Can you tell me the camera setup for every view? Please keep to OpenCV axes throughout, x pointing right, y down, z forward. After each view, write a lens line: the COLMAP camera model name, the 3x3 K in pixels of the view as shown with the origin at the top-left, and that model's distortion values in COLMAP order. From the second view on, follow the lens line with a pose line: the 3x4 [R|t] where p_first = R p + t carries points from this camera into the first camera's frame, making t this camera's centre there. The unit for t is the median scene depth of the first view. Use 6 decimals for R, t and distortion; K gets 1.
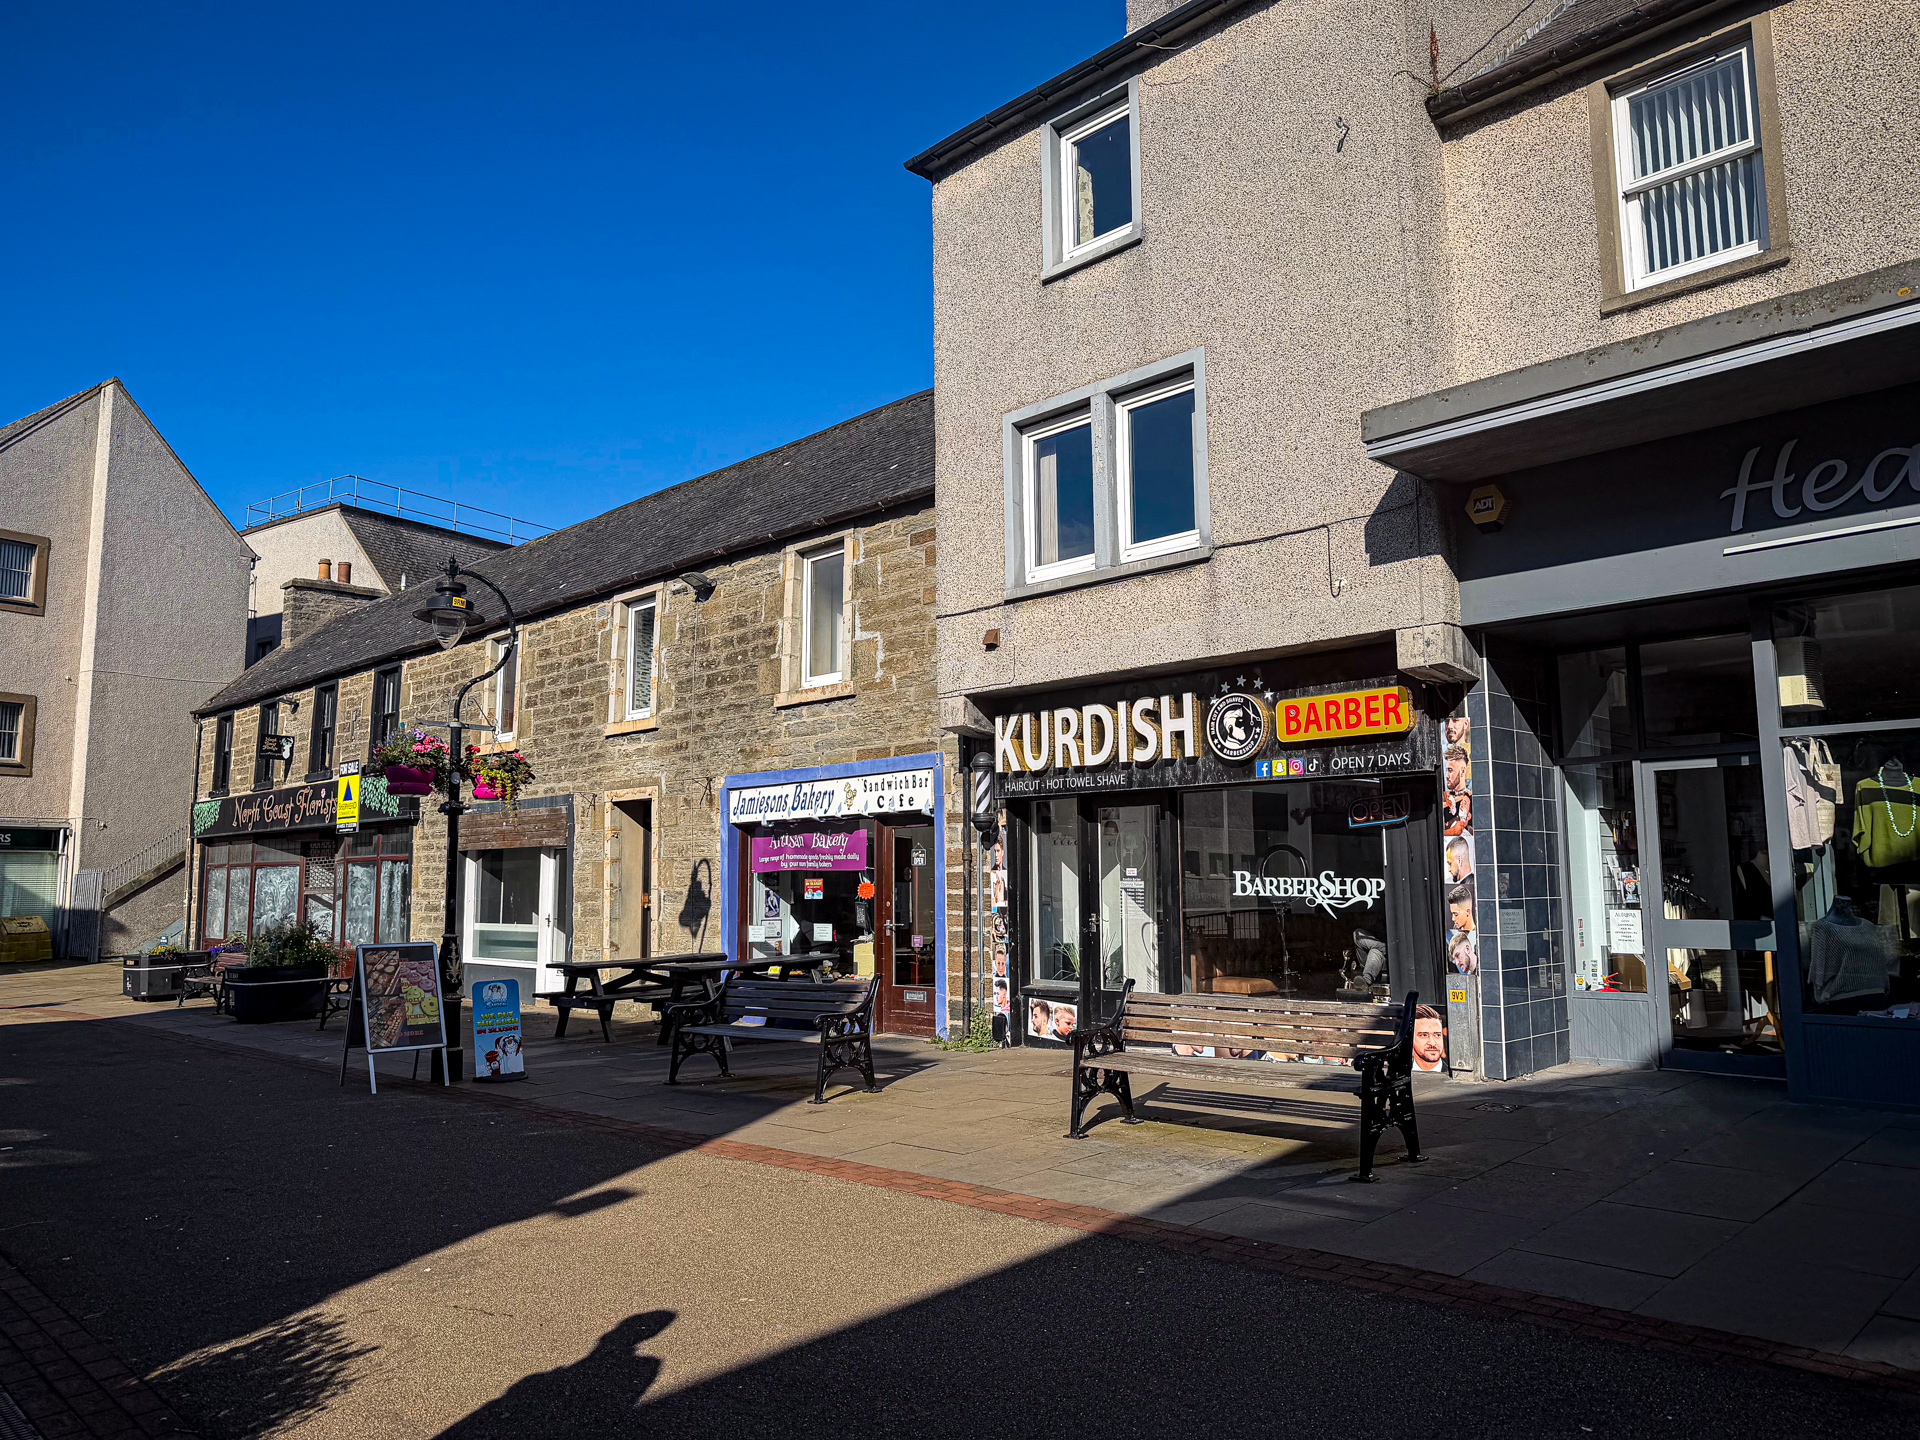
lens RADIAL K [[1408.7, 0, 959.1], [0, 1408.7, 691.3], [0, 0, 1]] dist [0.013200, 0.001129]
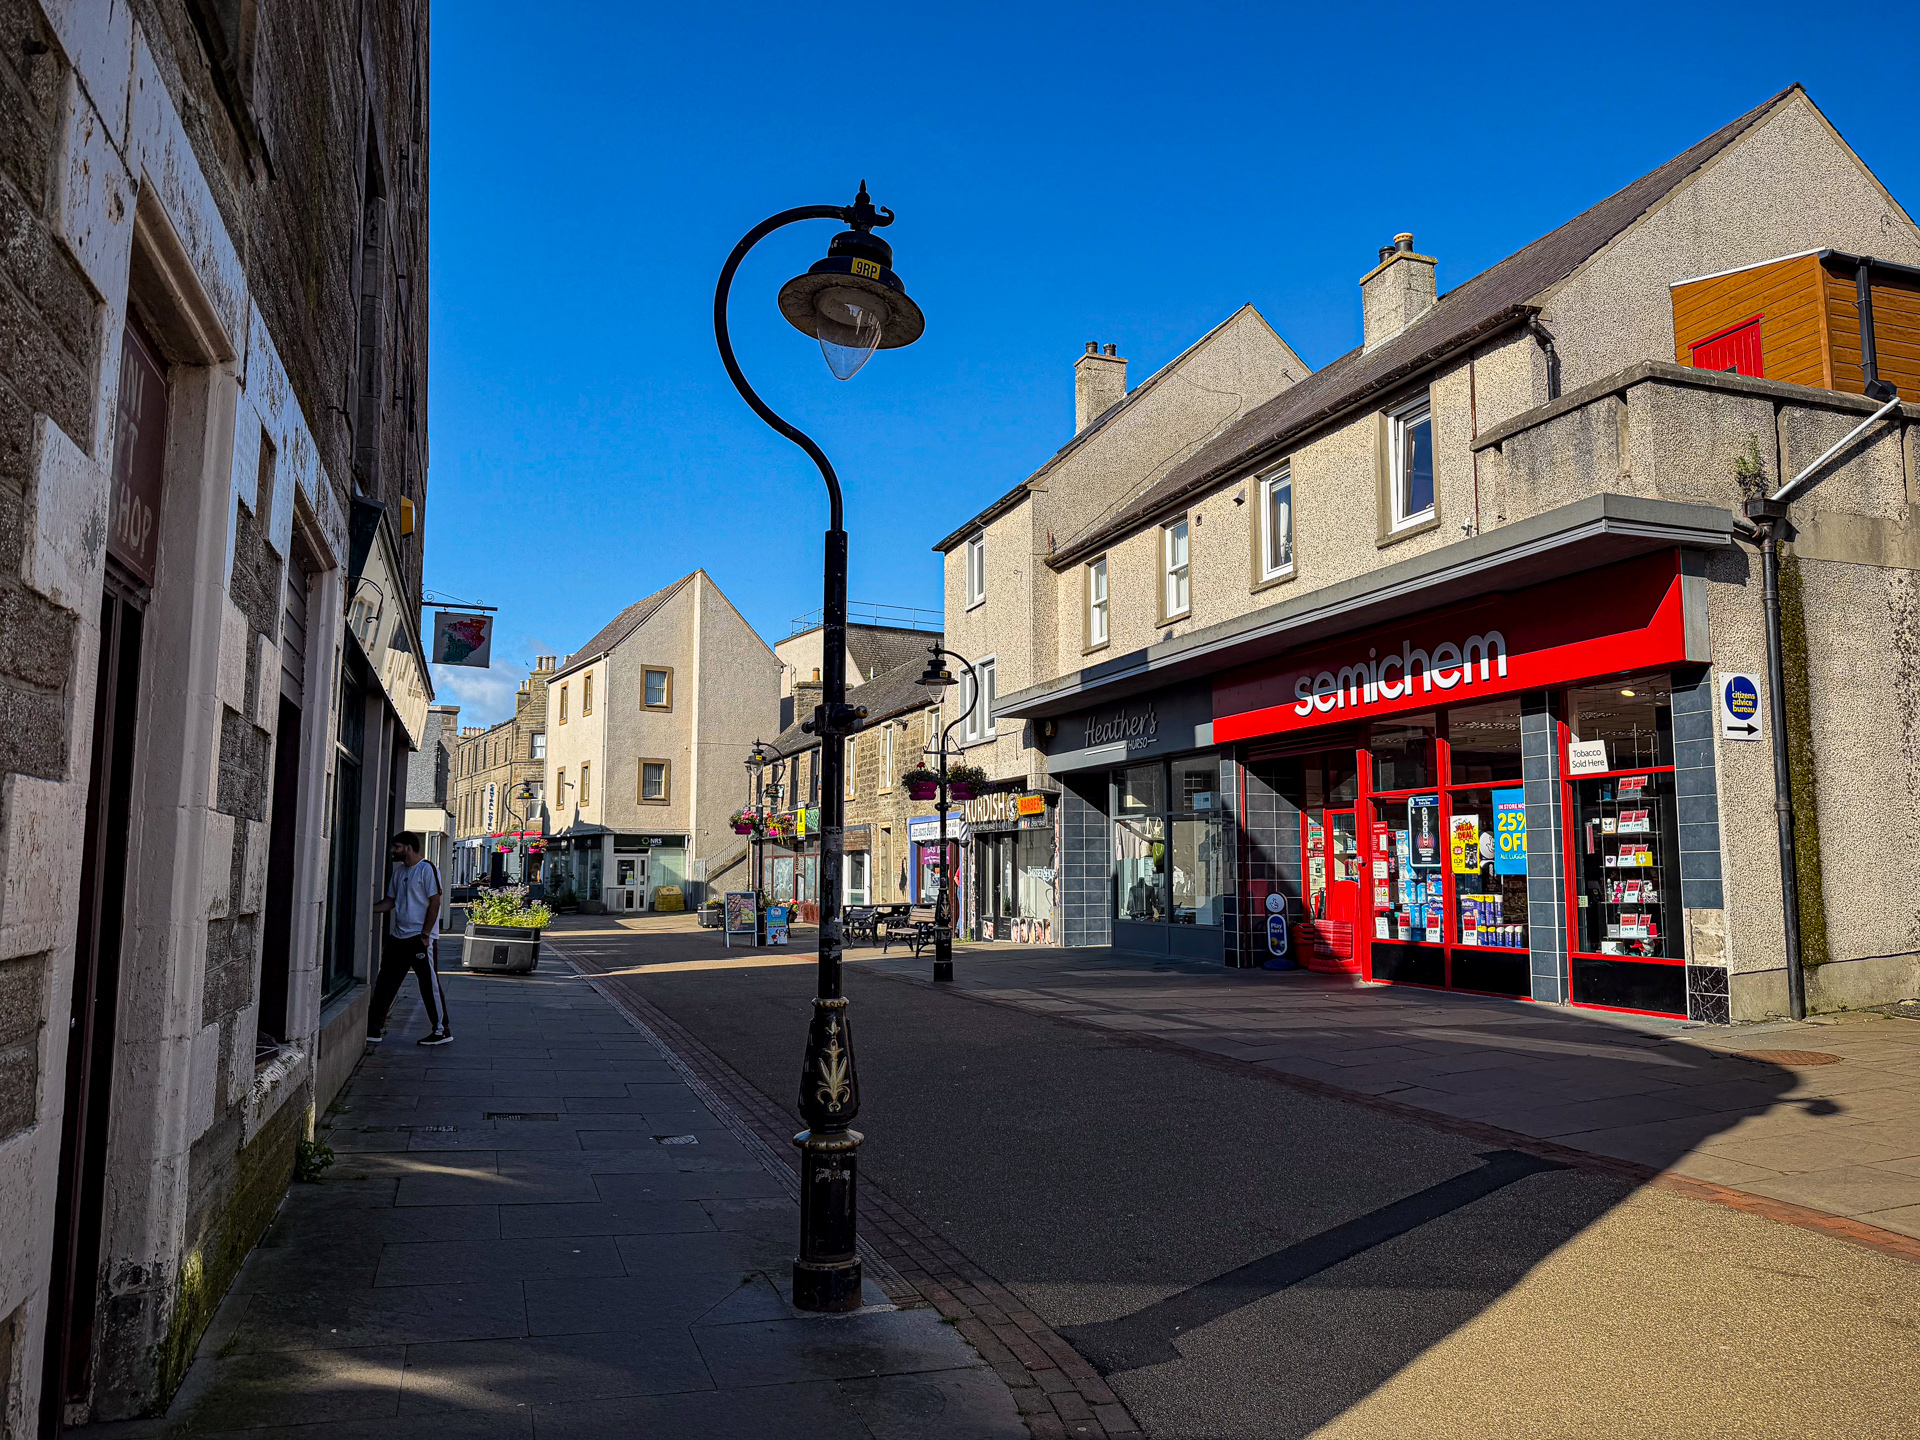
lens RADIAL K [[1365.3, 0, 960.0], [0, 1365.3, 720.0], [0, 0, 1]] dist [0.002283, -0.000663]
pose [[0.915803, -0.036206, -0.399992, 0.541906], [0.046479, 0.998791, 0.016010, -0.085745], [0.398928, -0.033254, 0.916379, -0.613273]]
